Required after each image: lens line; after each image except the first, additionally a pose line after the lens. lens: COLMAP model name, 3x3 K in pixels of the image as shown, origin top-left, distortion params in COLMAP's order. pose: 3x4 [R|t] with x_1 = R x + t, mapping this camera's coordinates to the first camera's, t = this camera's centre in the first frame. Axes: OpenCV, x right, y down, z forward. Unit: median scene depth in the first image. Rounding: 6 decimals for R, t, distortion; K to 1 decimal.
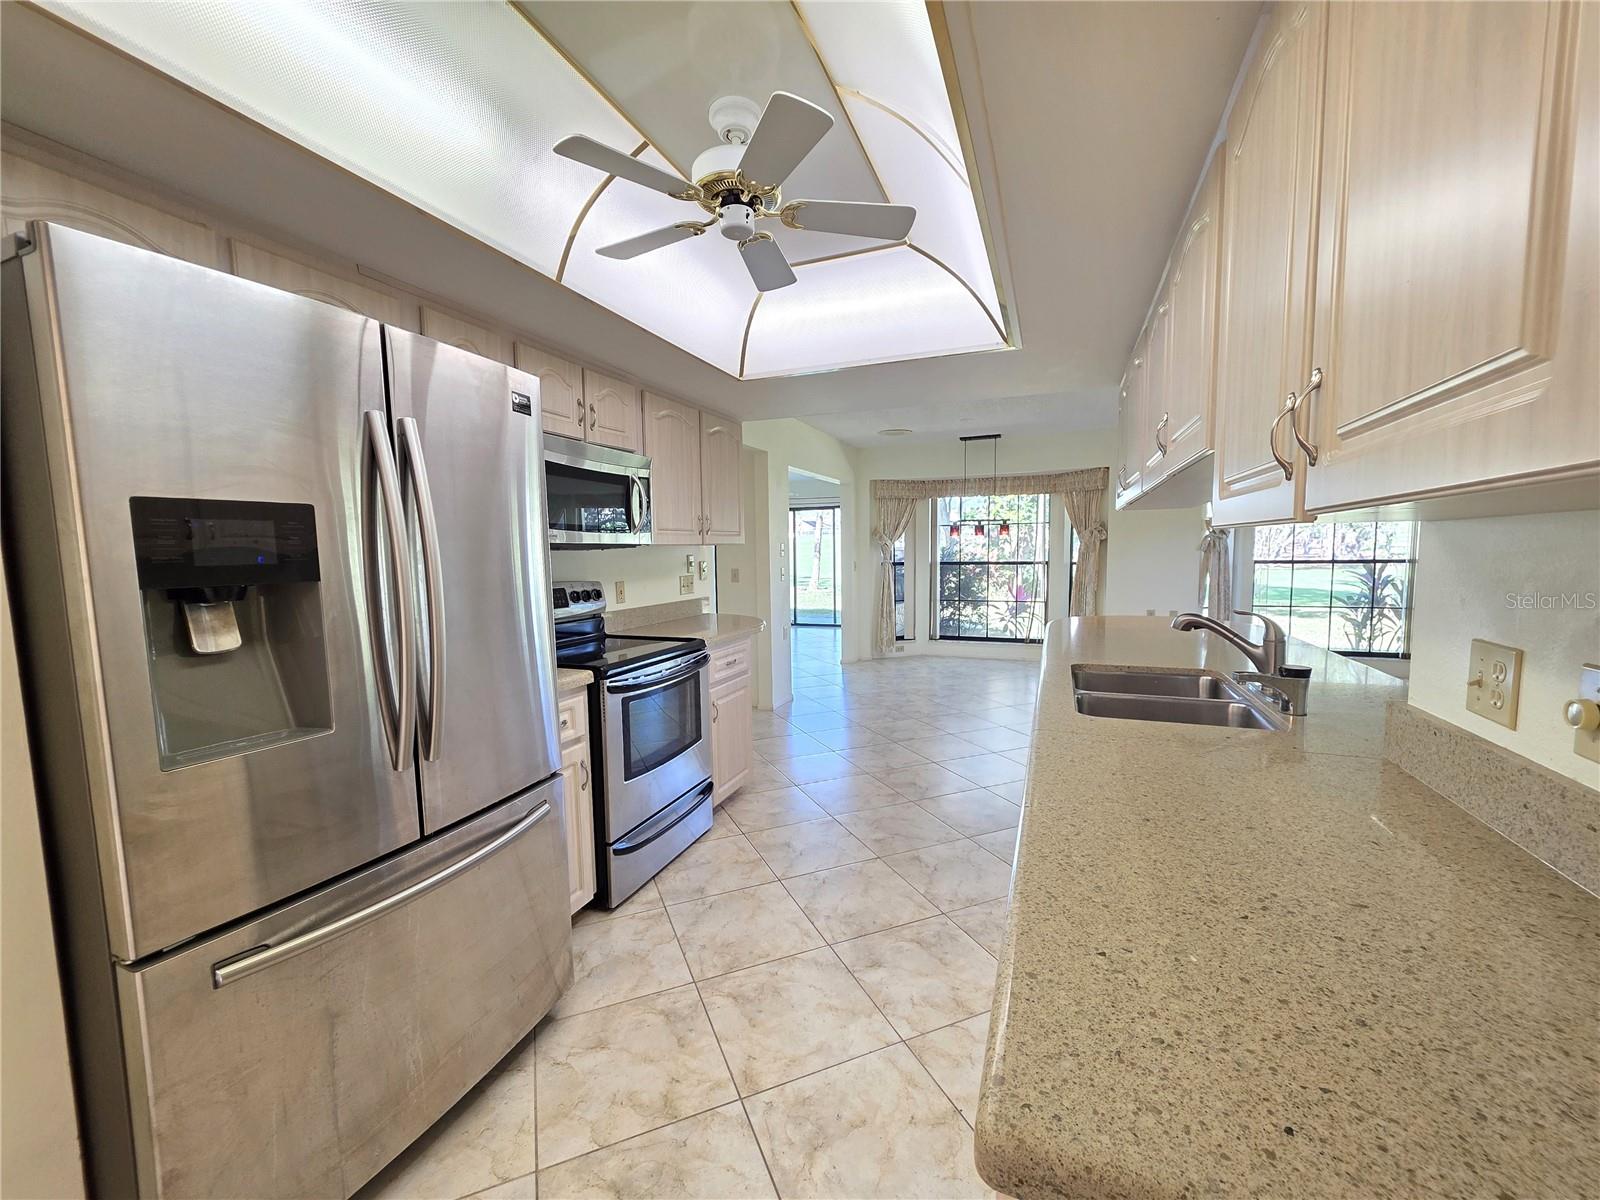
lens RADIAL K [[641.4, 0, 792.9], [0, 641.4, 605.9], [0, 0, 1]] dist [0.000615, 0.000077]
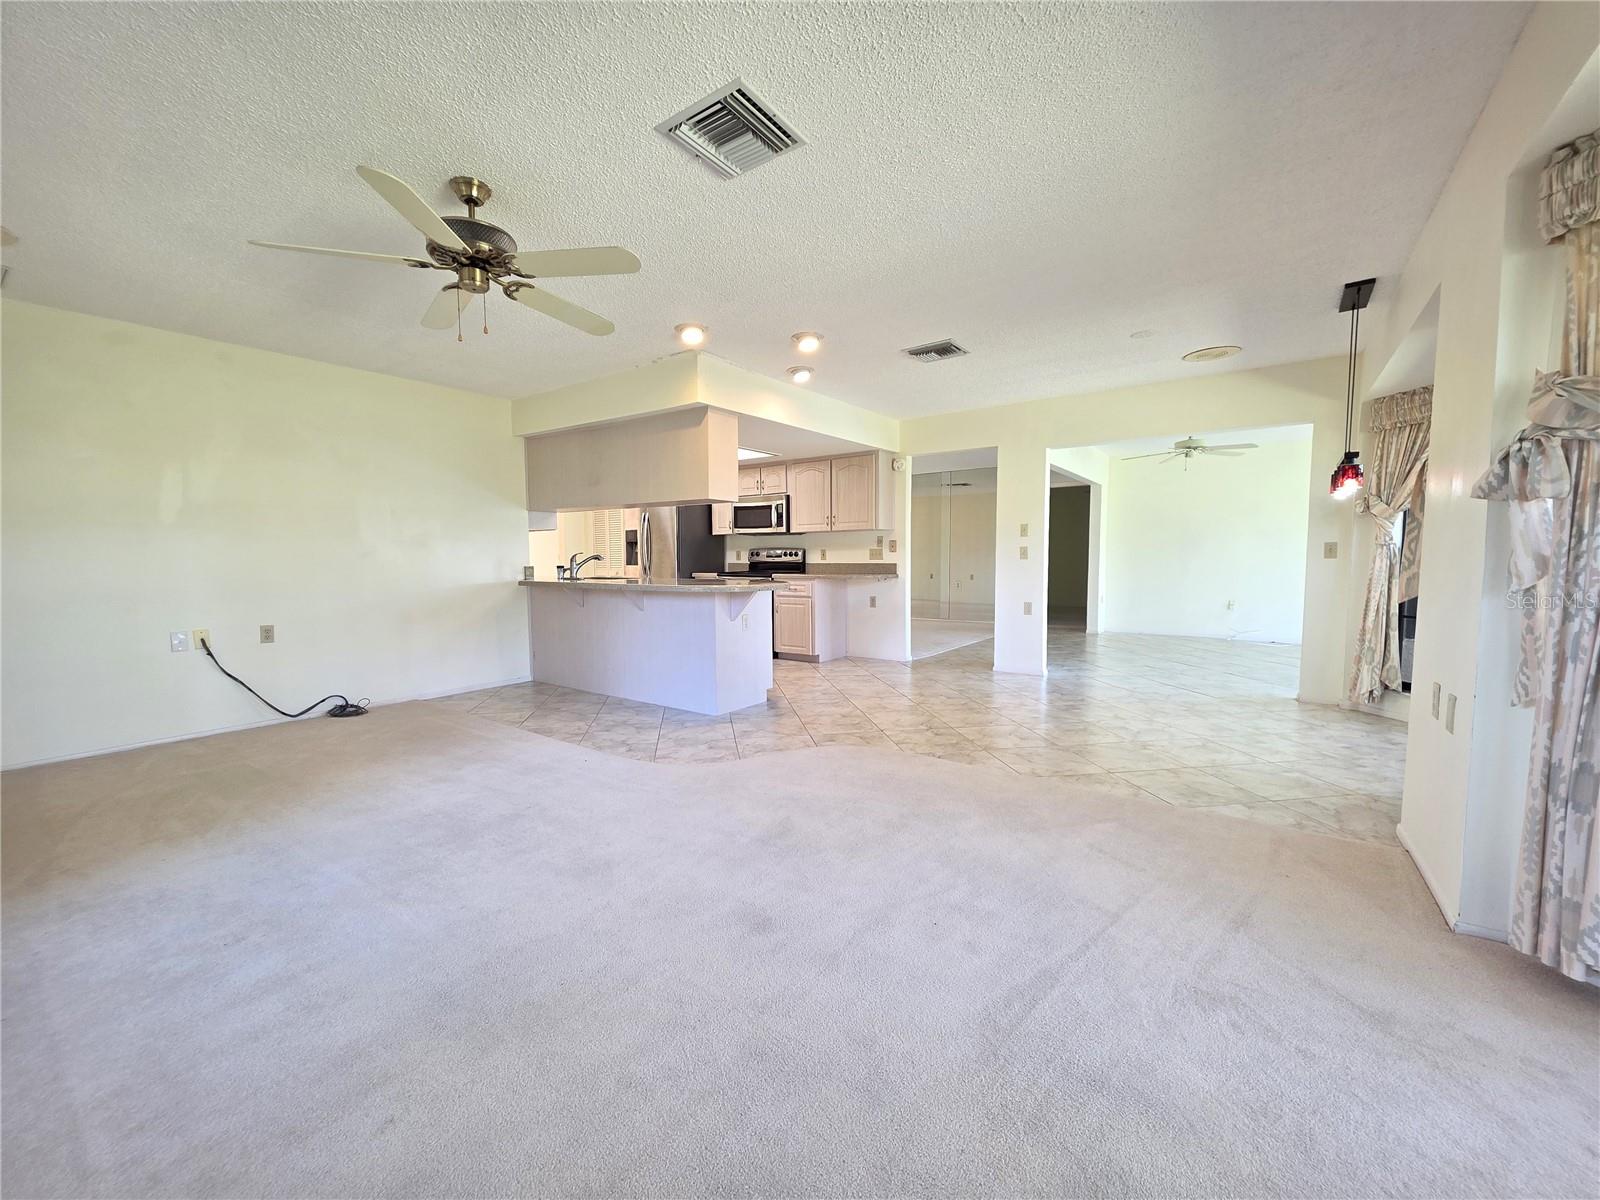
lens RADIAL K [[641.4, 0, 792.9], [0, 641.4, 605.9], [0, 0, 1]] dist [0.000615, 0.000077]
pose [[-0.229134, 0.093014, -0.968941, 0.900126], [-0.076932, 0.990580, 0.113285, -0.042842], [0.970350, 0.100500, -0.219820, 0.696374]]
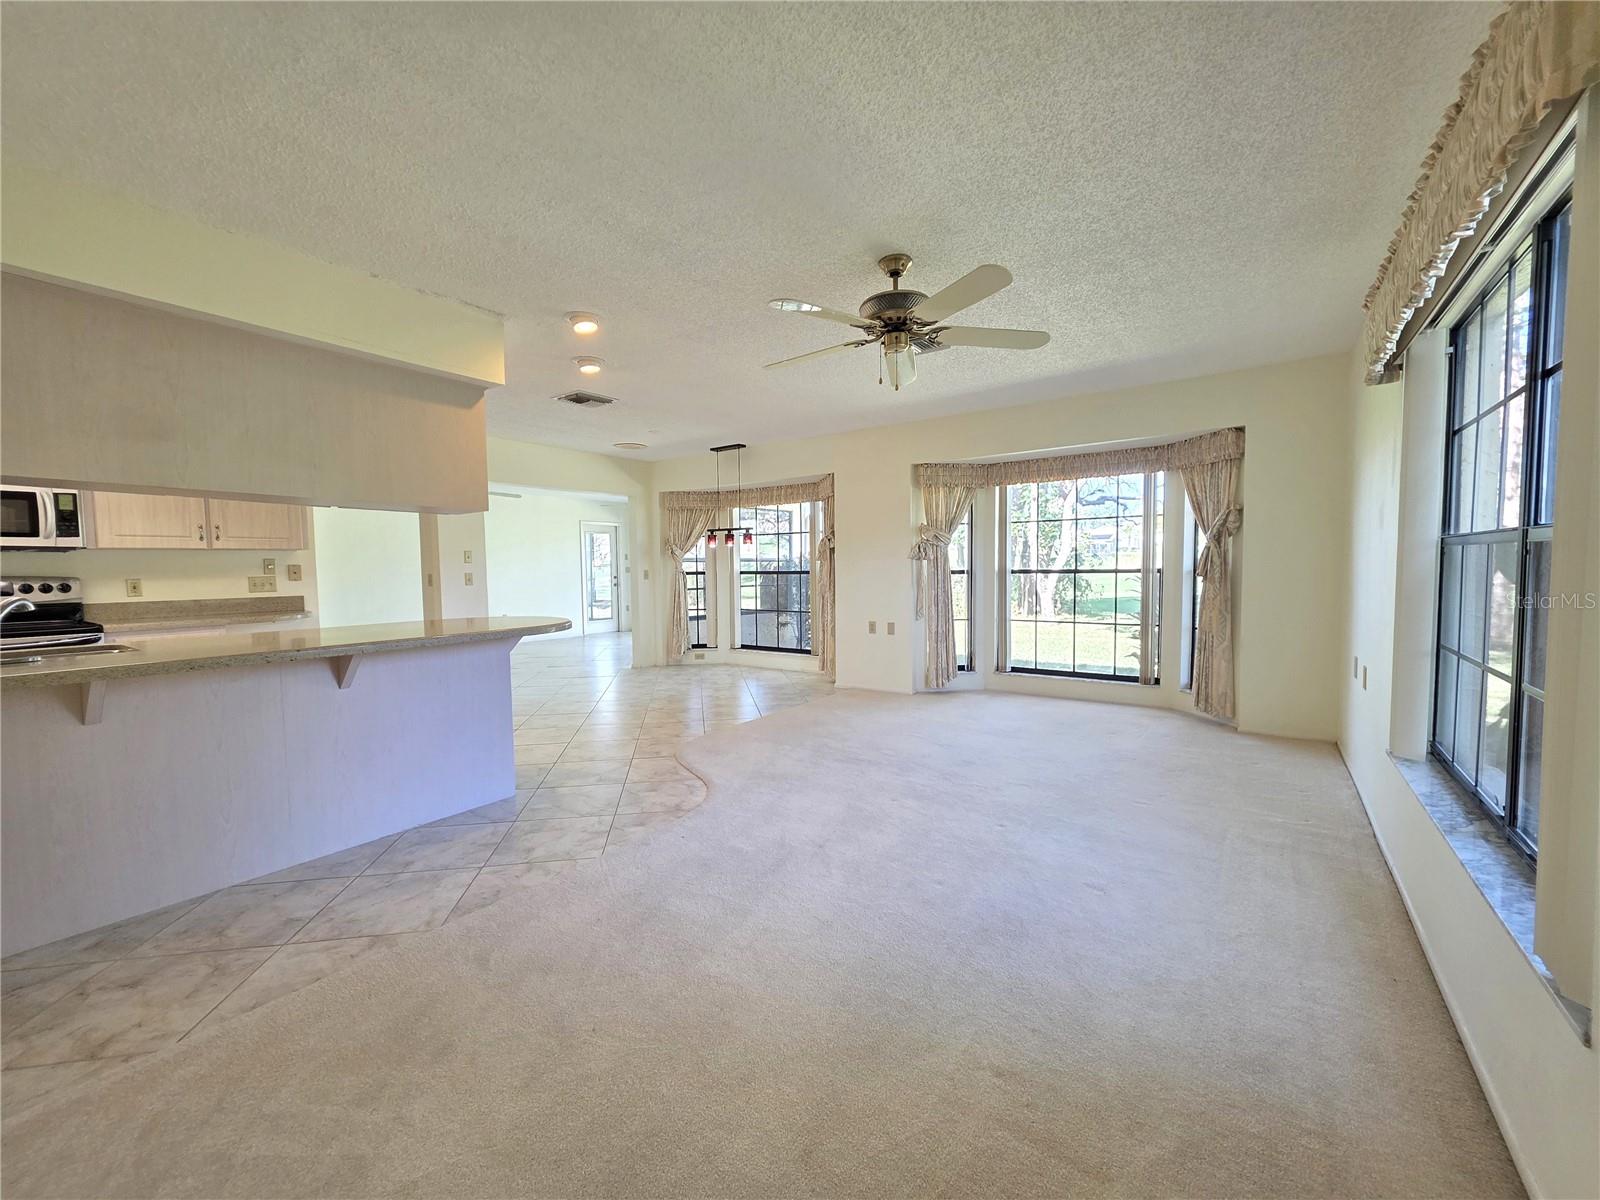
lens RADIAL K [[634.4, 0, 800.0], [0, 634.4, 600.0], [0, 0, 1]] dist [-0.000394, -0.000056]
pose [[0.975683, 0.013425, -0.218774, 0.619755], [-0.020883, 0.999276, -0.031815, 0.007239], [0.218189, 0.035610, 0.975257, 0.054026]]
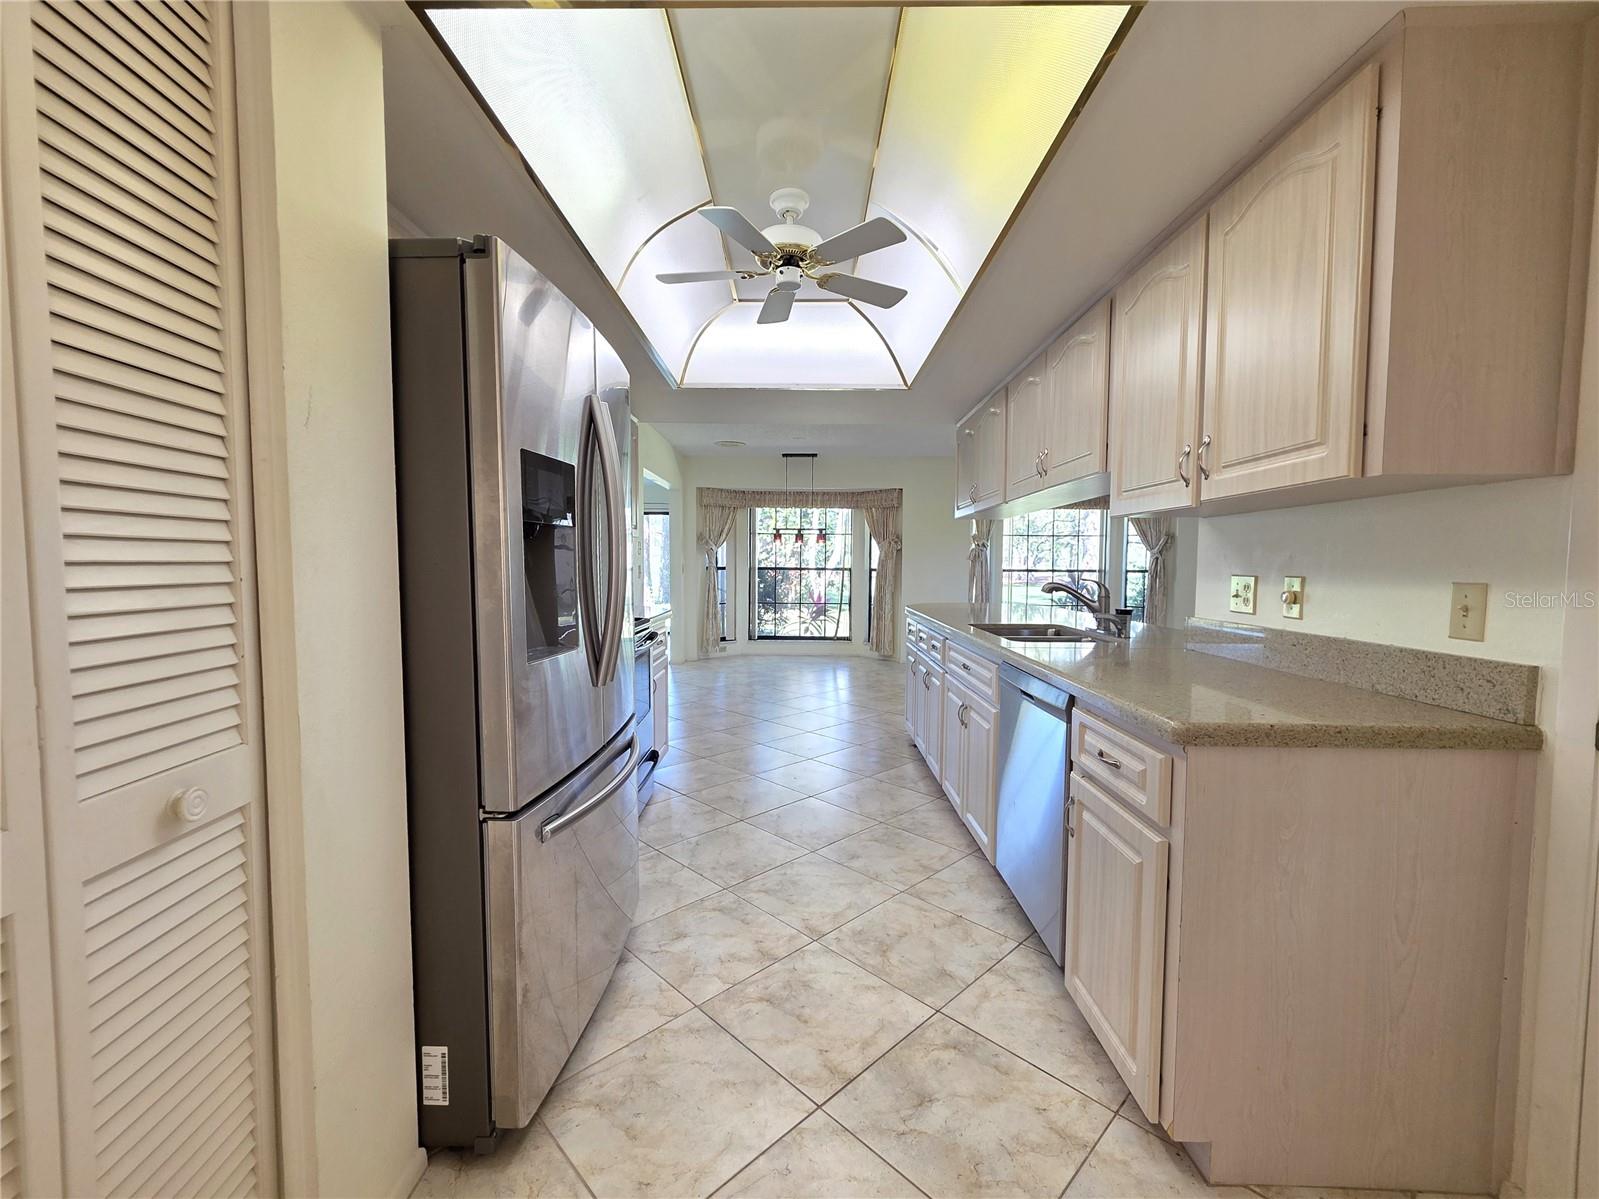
lens RADIAL K [[664.4, 0, 790.7], [0, 664.4, 598.6], [0, 0, 1]] dist [0.000603, -0.000011]
pose [[0.931426, -0.000069, 0.363932, -0.142438], [0.013583, 0.999310, -0.034575, 0.026606], [-0.363678, 0.037147, 0.930784, -0.062362]]
